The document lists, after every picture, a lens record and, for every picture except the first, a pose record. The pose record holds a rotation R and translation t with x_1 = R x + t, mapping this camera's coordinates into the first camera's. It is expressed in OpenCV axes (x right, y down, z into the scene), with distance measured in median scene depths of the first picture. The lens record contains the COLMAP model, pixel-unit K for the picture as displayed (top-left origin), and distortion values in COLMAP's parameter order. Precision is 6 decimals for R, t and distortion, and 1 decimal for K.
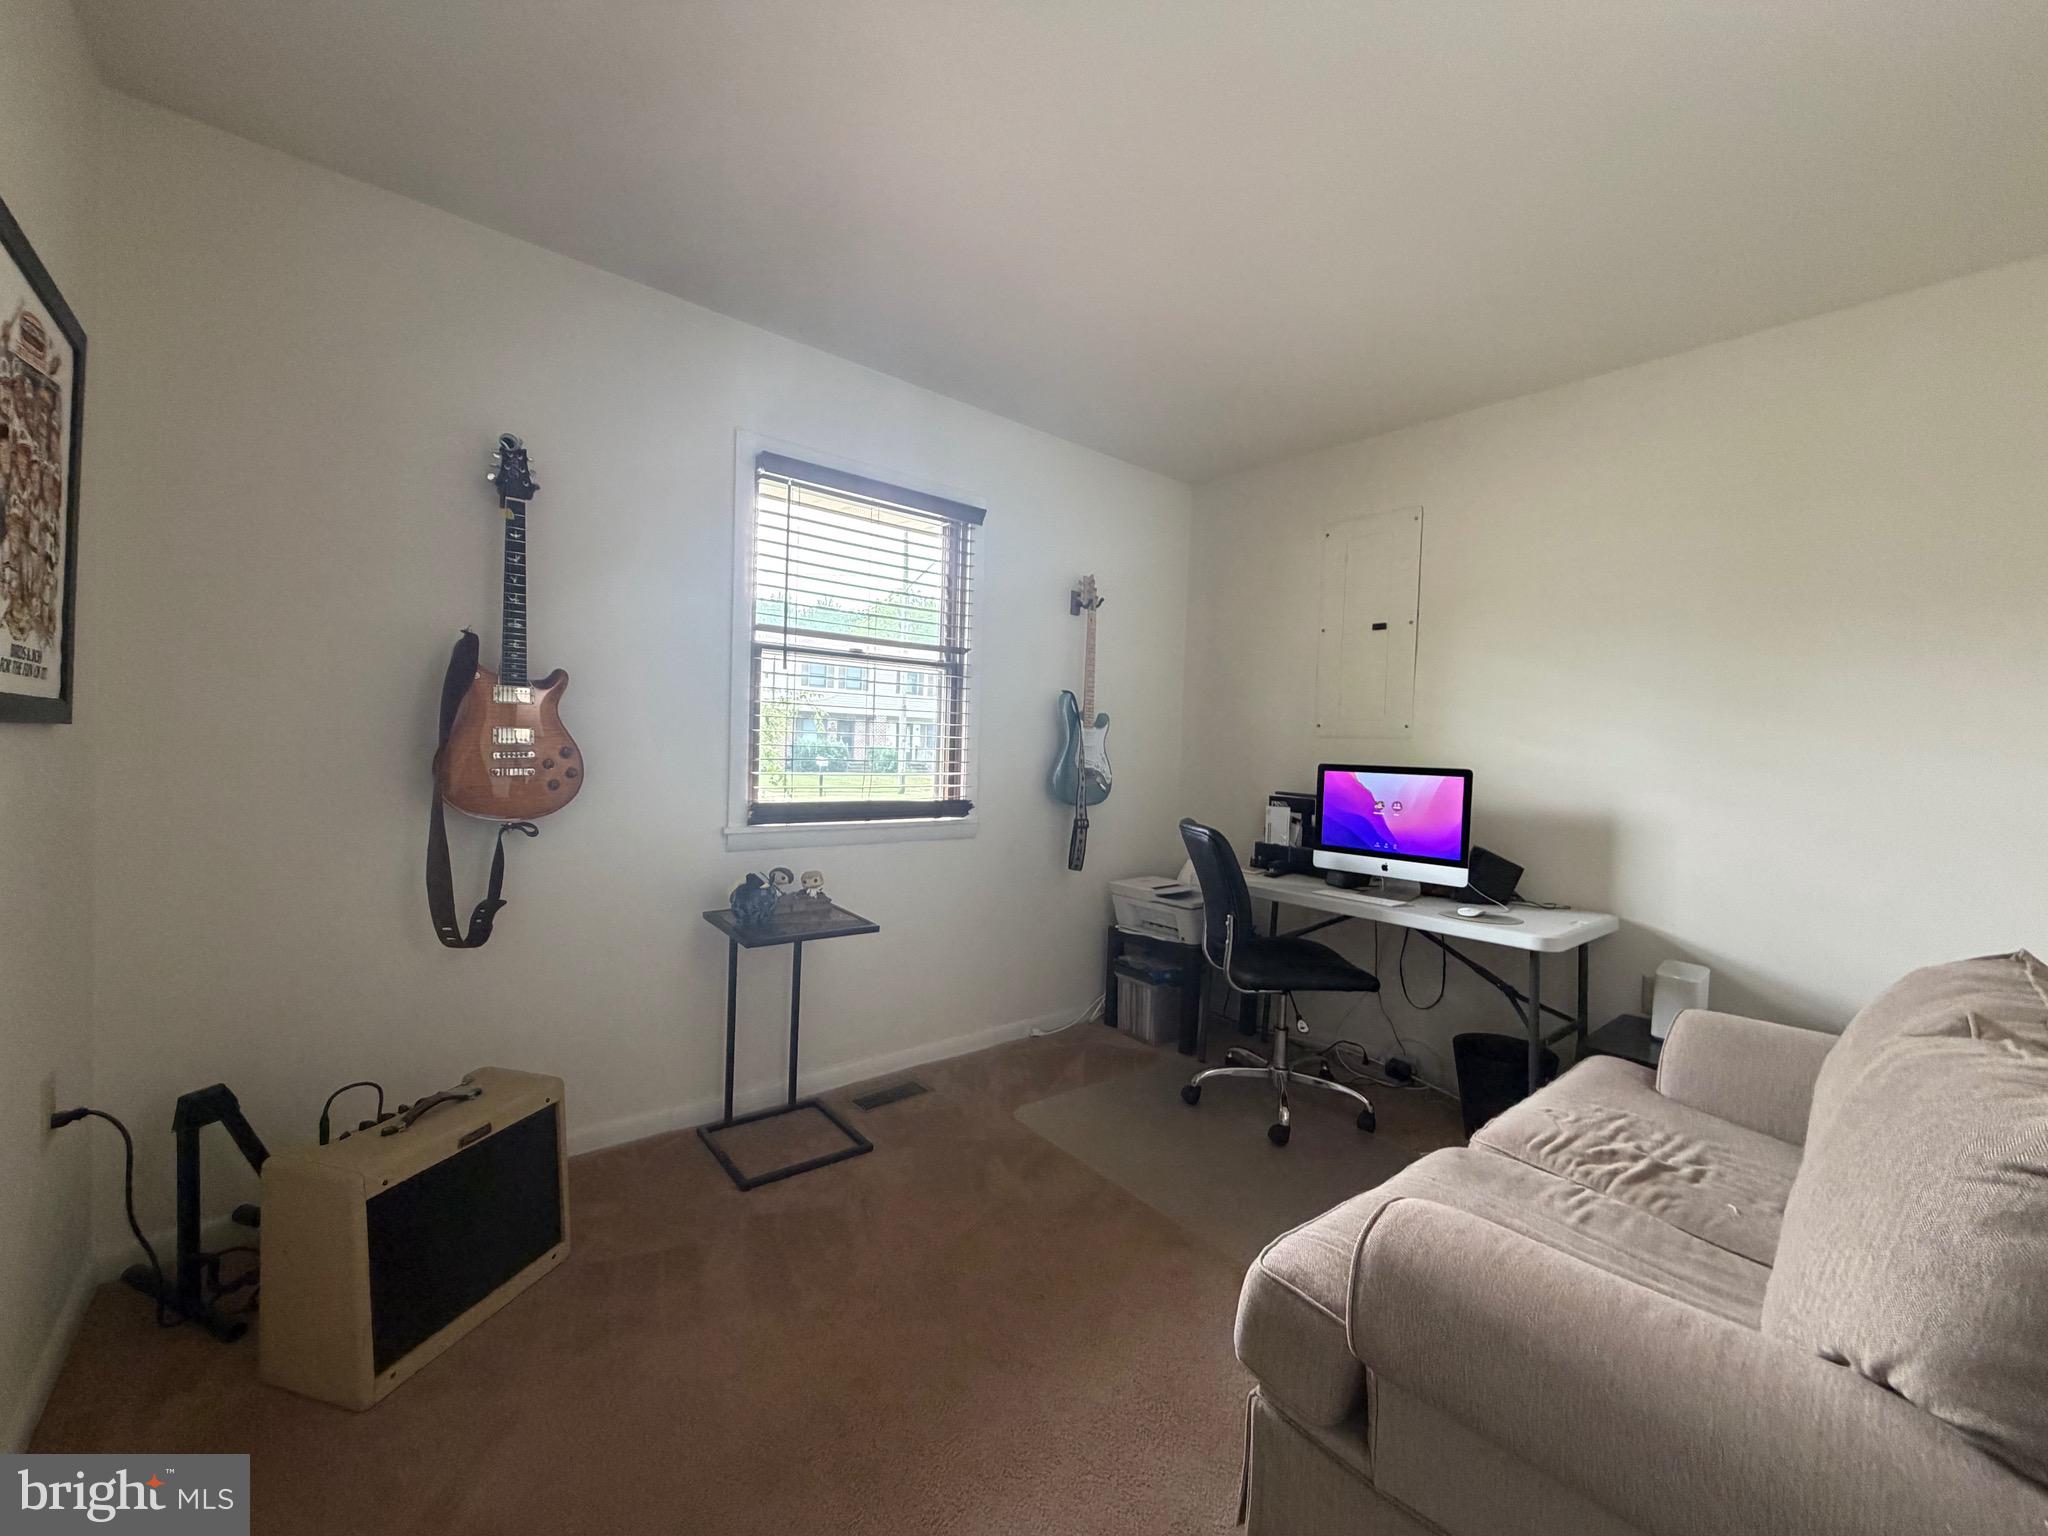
lens RADIAL K [[814.5, 0, 1019.0], [0, 814.5, 768.3], [0, 0, 1]] dist [0.000351, 0.000049]
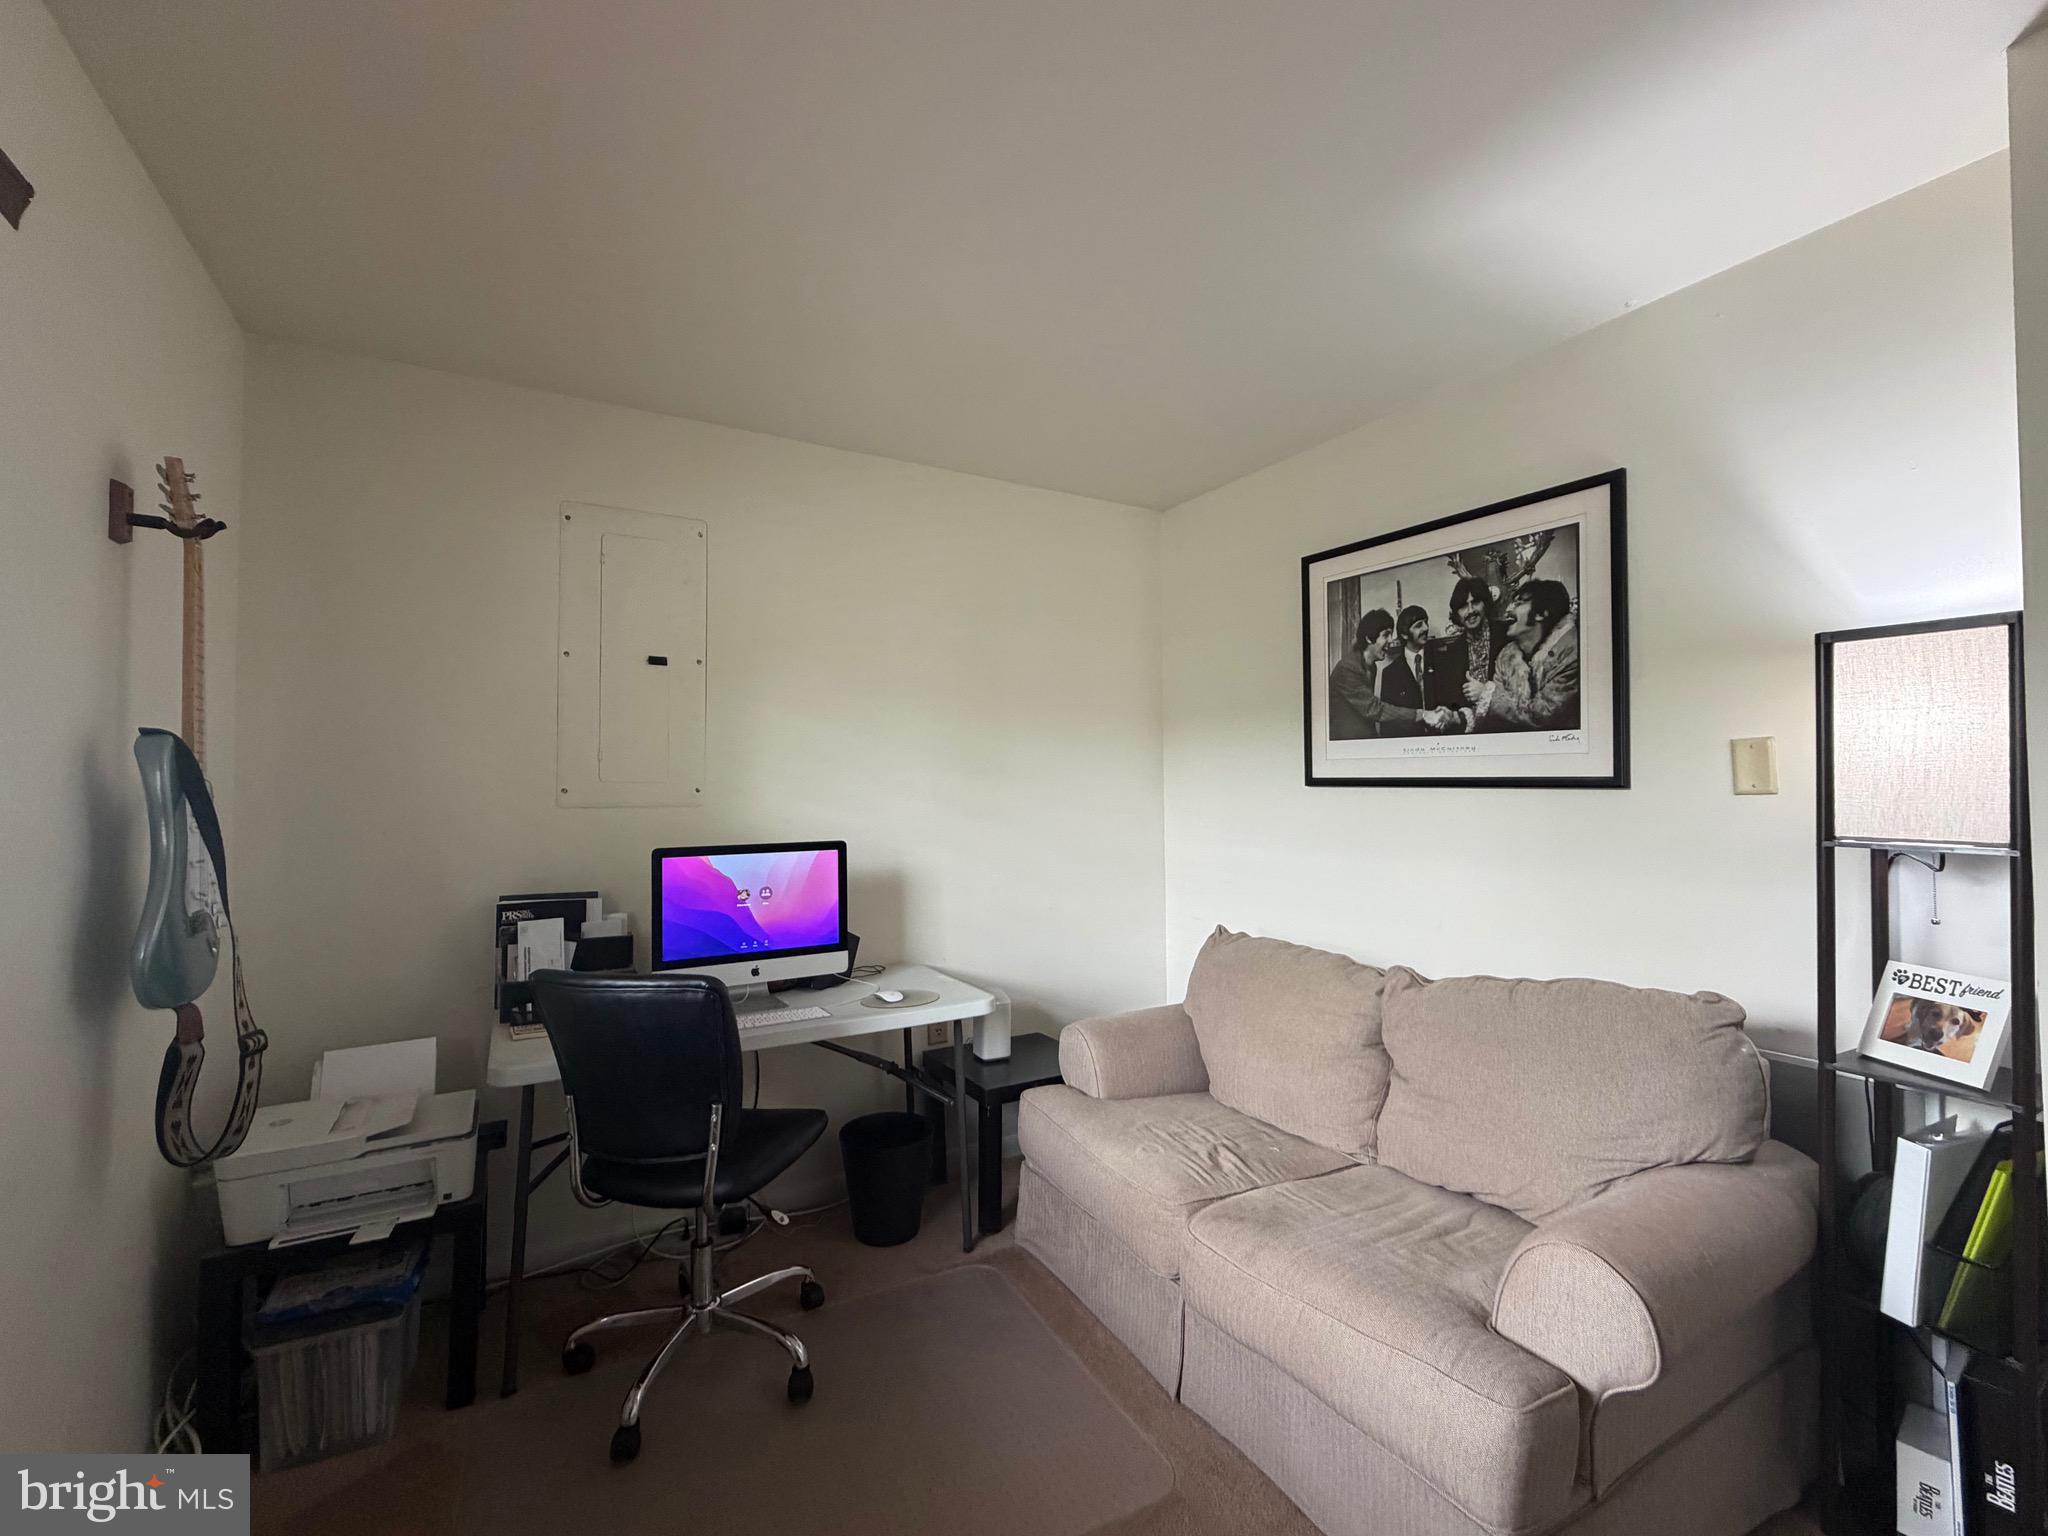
lens RADIAL K [[866.3, 0, 1024.0], [0, 866.3, 768.0], [0, 0, 1]] dist [-0.000690, -0.000188]
pose [[0.175421, -0.012985, 0.984408, -0.332545], [0.039876, 0.999186, 0.006074, -0.071331], [-0.983686, 0.038189, 0.175796, 0.578021]]
